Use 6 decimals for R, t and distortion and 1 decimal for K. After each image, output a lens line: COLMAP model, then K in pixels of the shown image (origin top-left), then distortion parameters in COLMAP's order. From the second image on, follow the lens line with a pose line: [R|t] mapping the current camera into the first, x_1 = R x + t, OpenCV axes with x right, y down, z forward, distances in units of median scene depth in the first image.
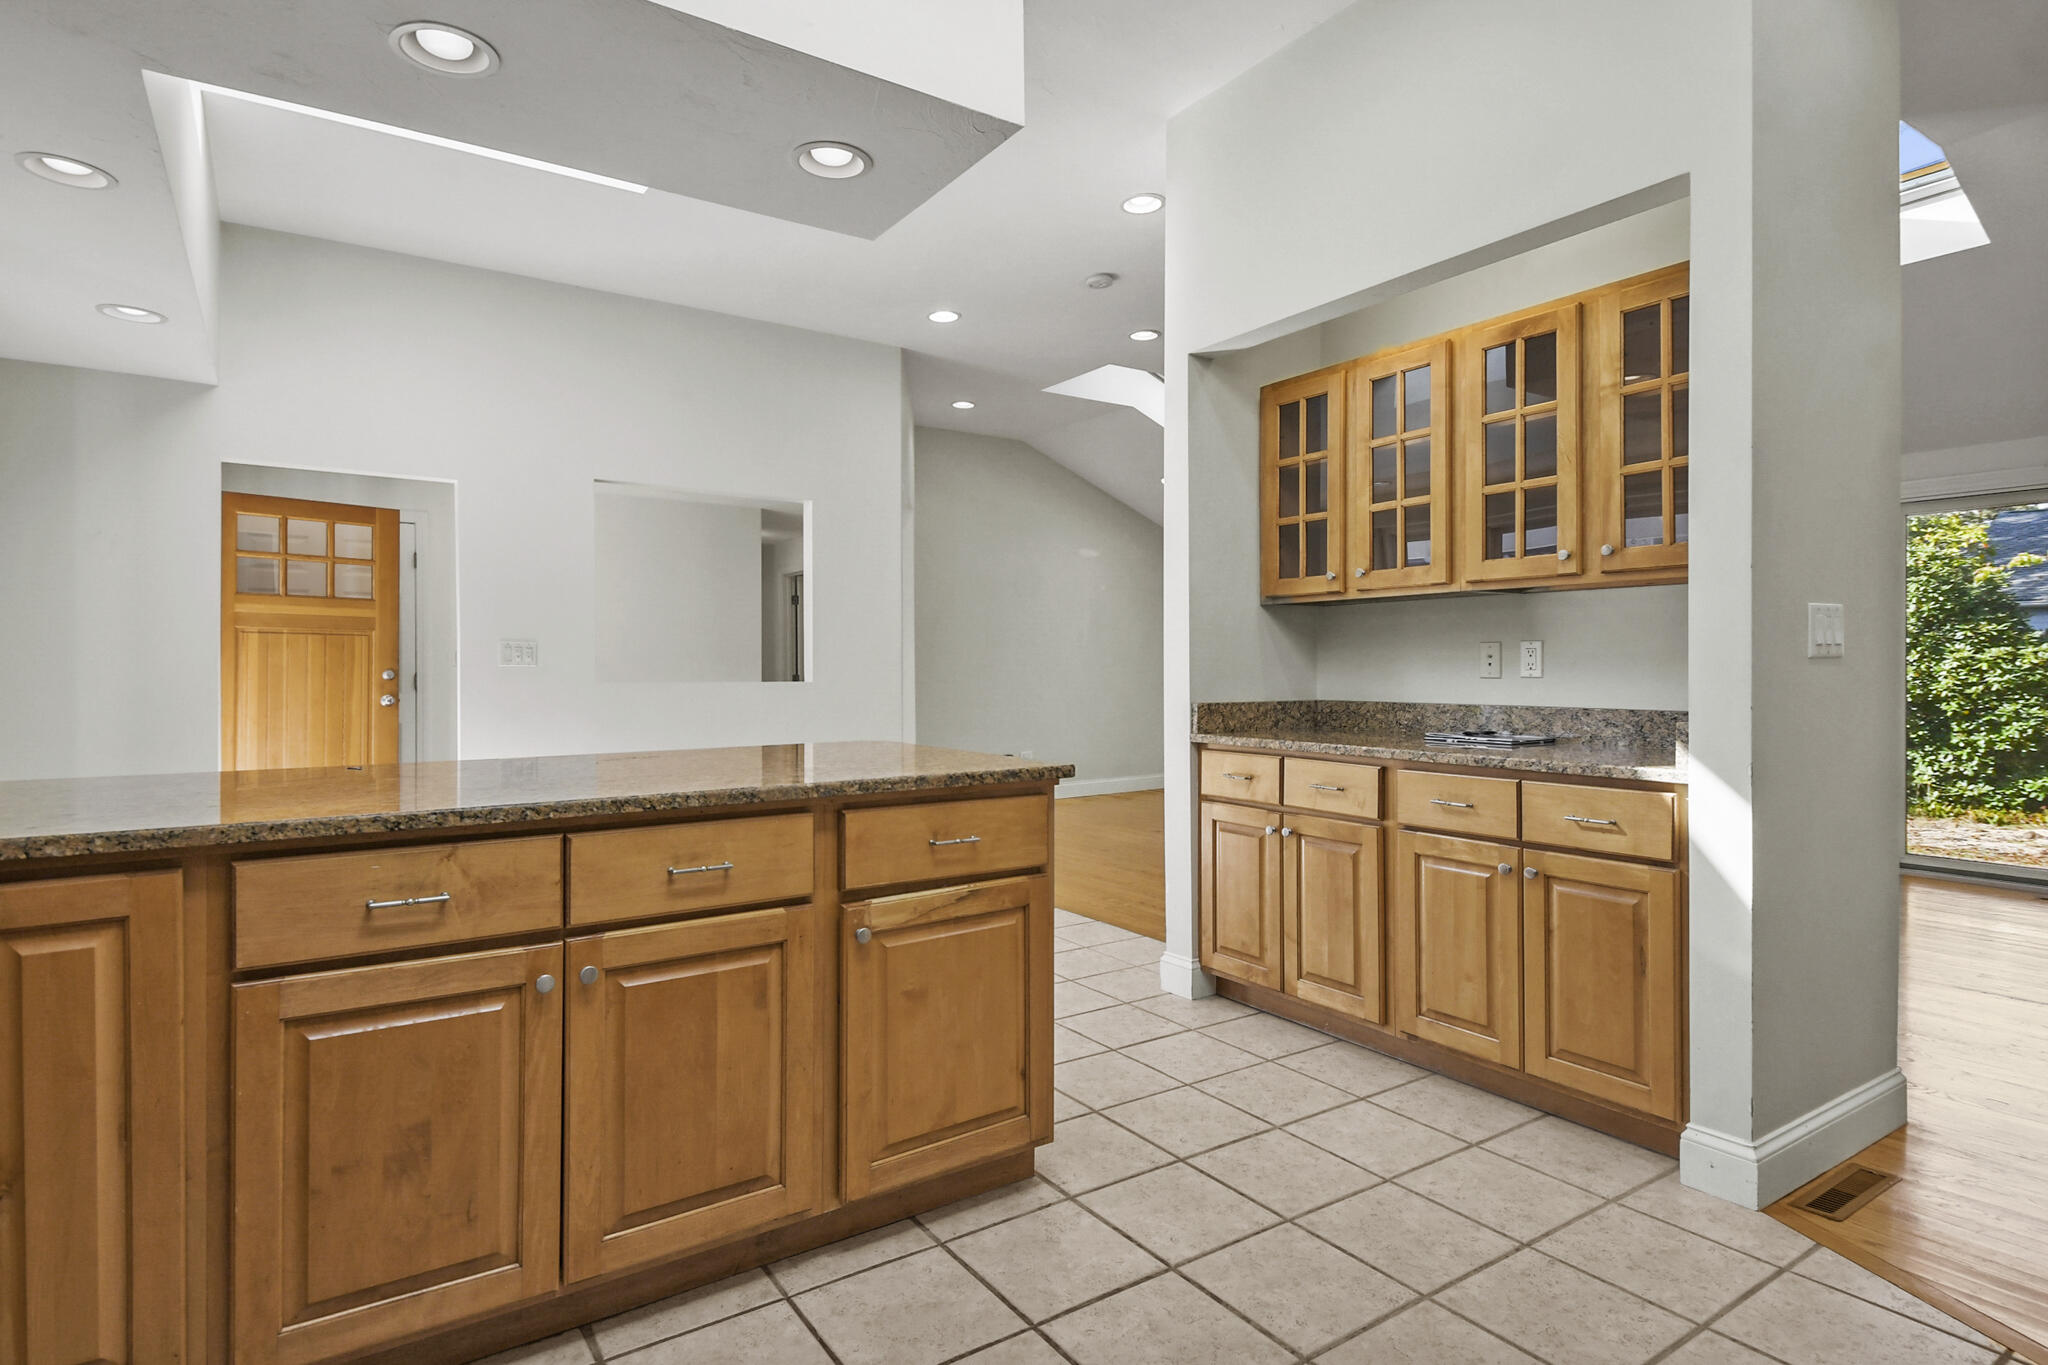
lens RADIAL K [[1075.2, 0, 1024.4], [0, 1075.2, 667.0], [0, 0, 1]] dist [0.045365, -0.028723]
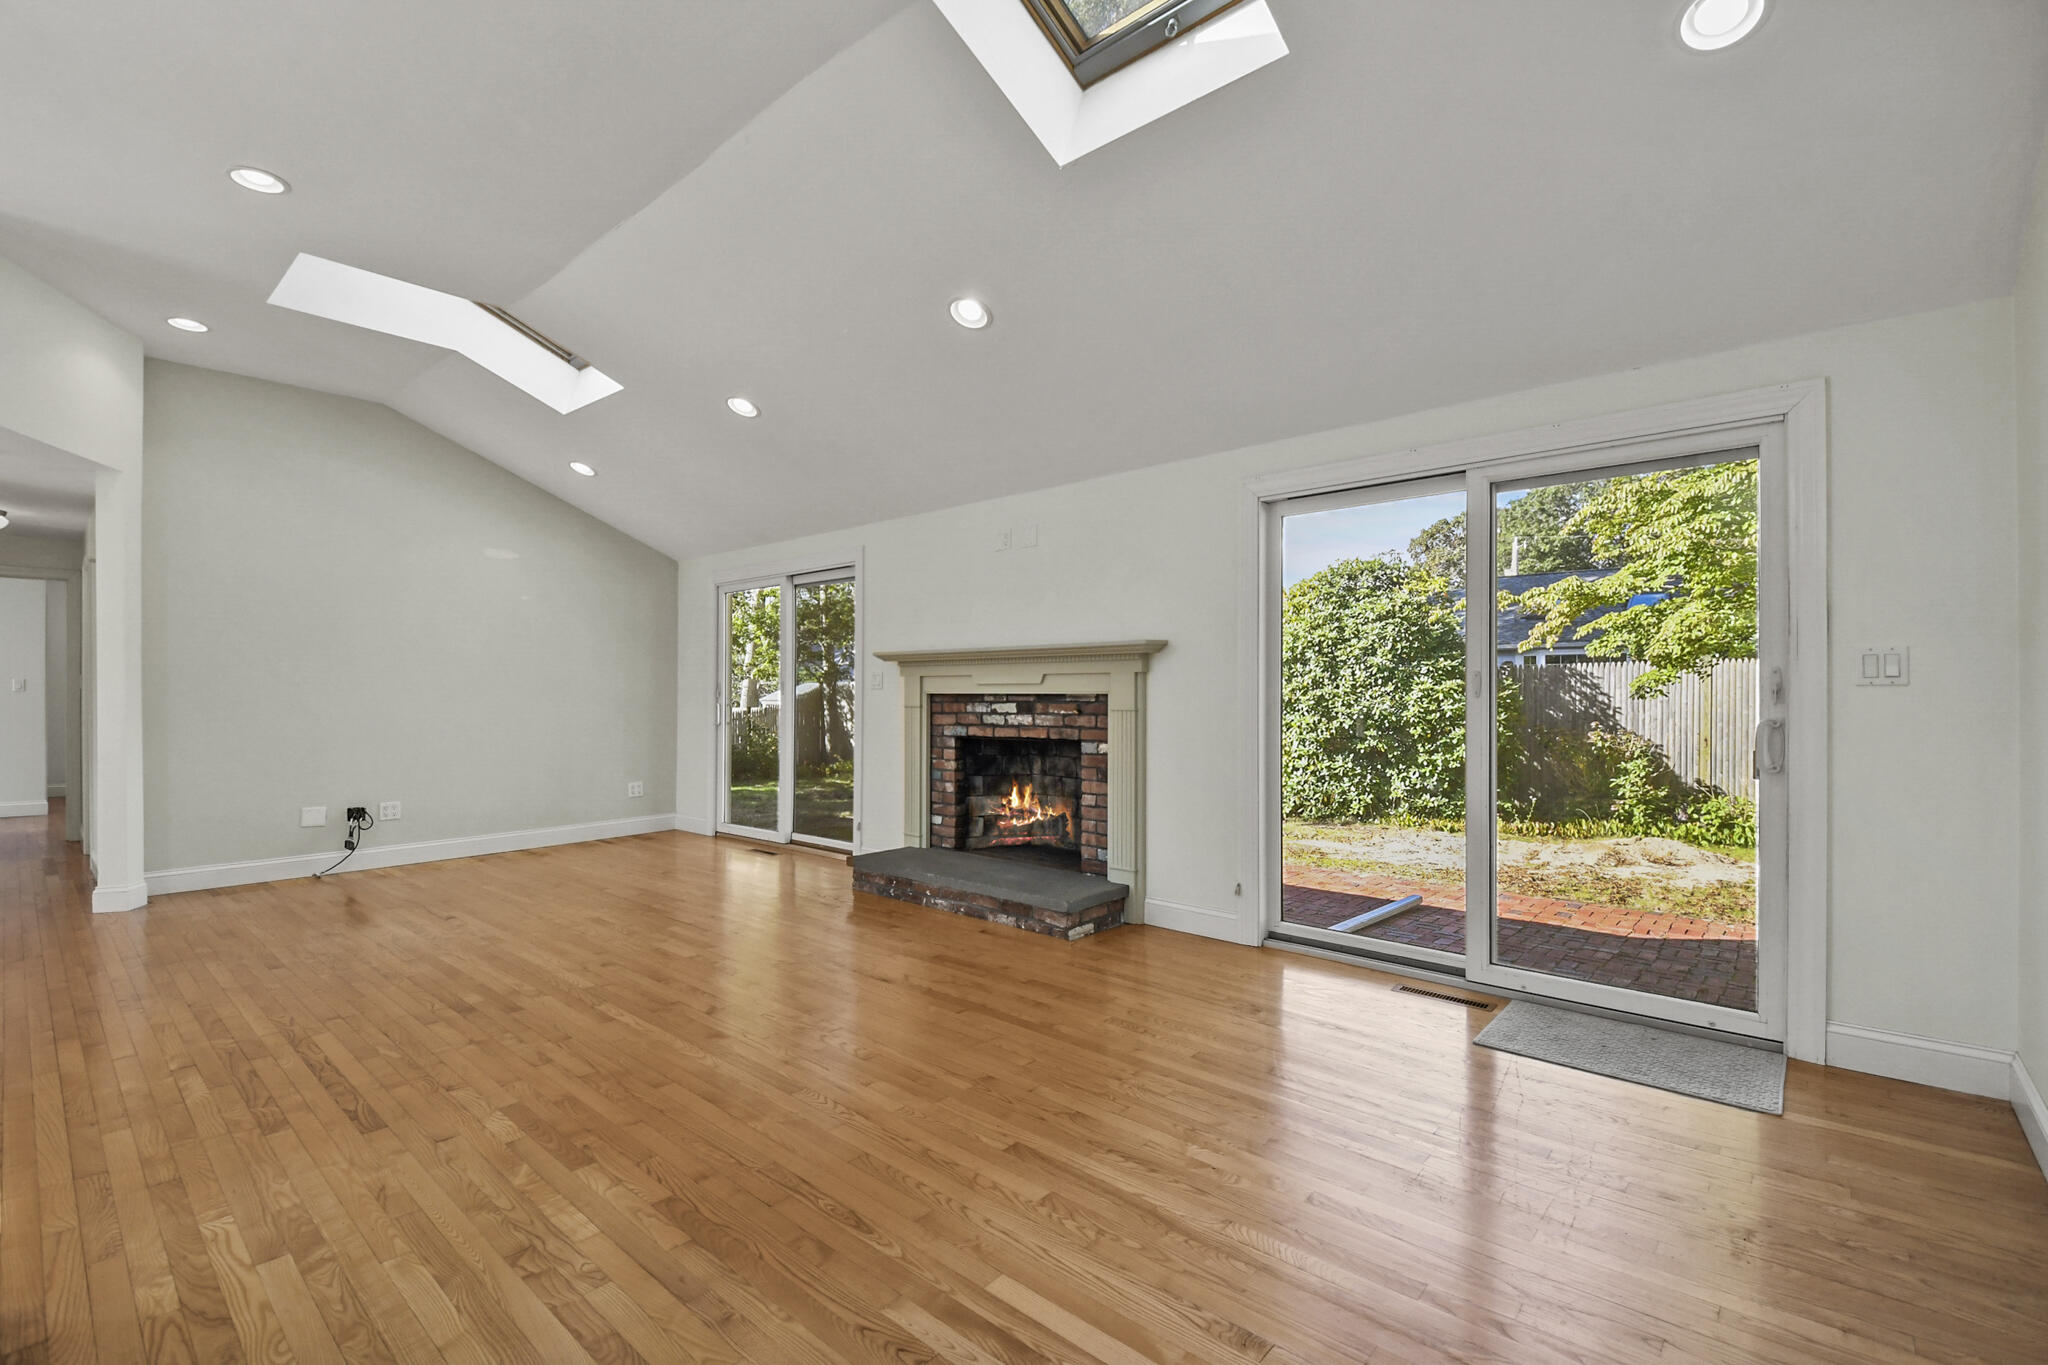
lens RADIAL K [[884.6, 0, 1015.1], [0, 884.6, 690.2], [0, 0, 1]] dist [0.027156, -0.016509]
pose [[0.971991, 0.004558, 0.234976, 0.213142], [-0.003537, 0.999982, -0.004767, -0.001045], [-0.234993, 0.003802, 0.971990, 0.184887]]
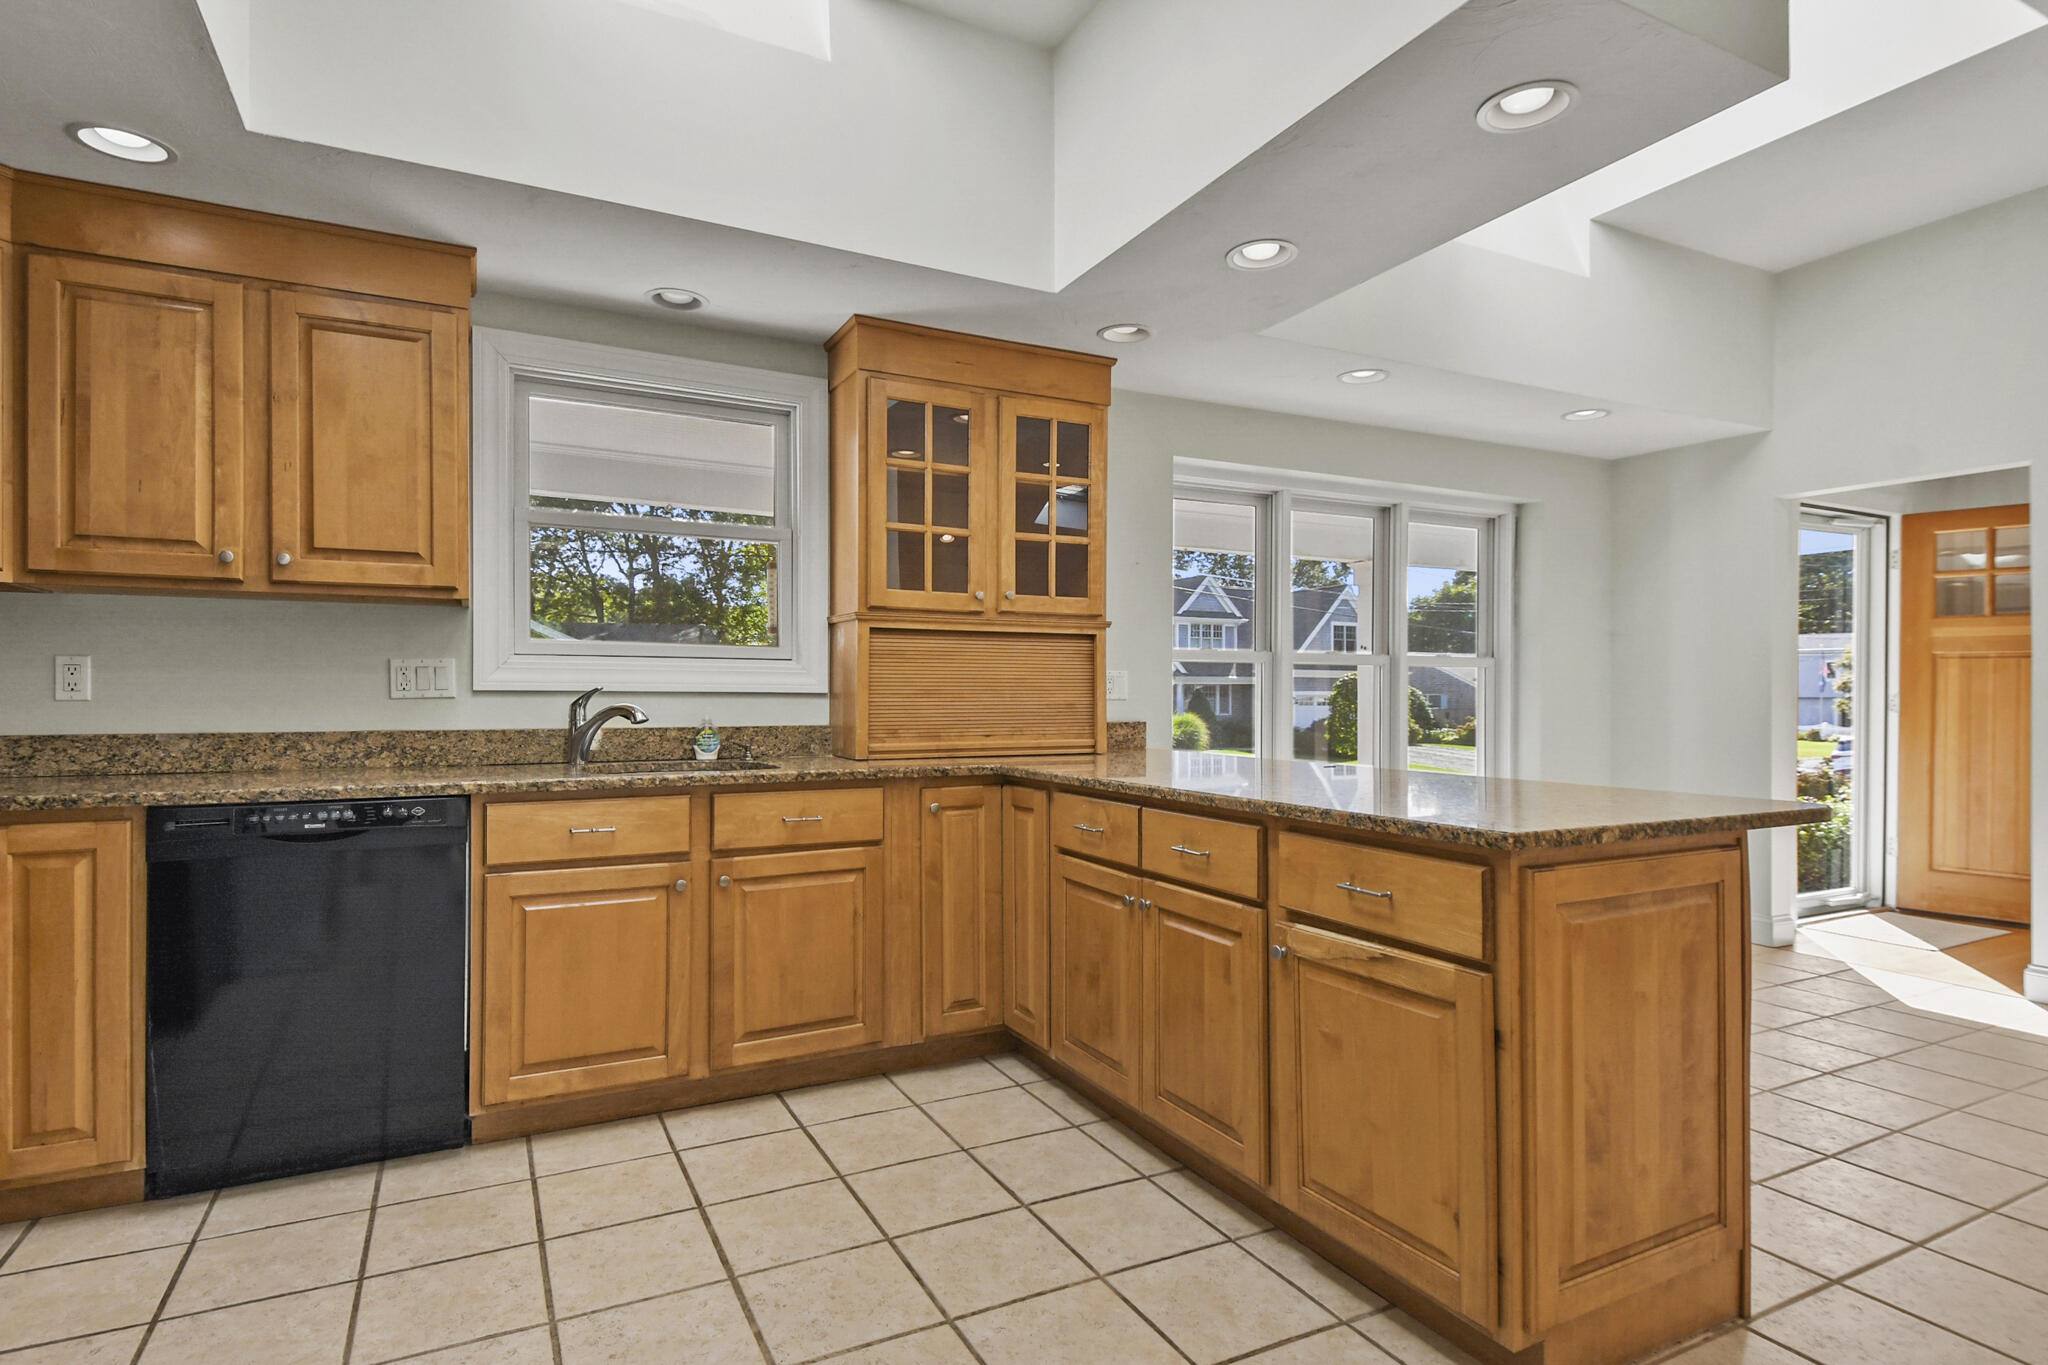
lens RADIAL K [[1065.7, 0, 1028.0], [0, 1065.7, 693.4], [0, 0, 1]] dist [0.041024, -0.037830]
pose [[-0.114595, 0.002594, -0.993409, 0.148084], [-0.000001, 0.999997, 0.002611, -0.000438], [0.993412, 0.000300, -0.114595, 0.145201]]
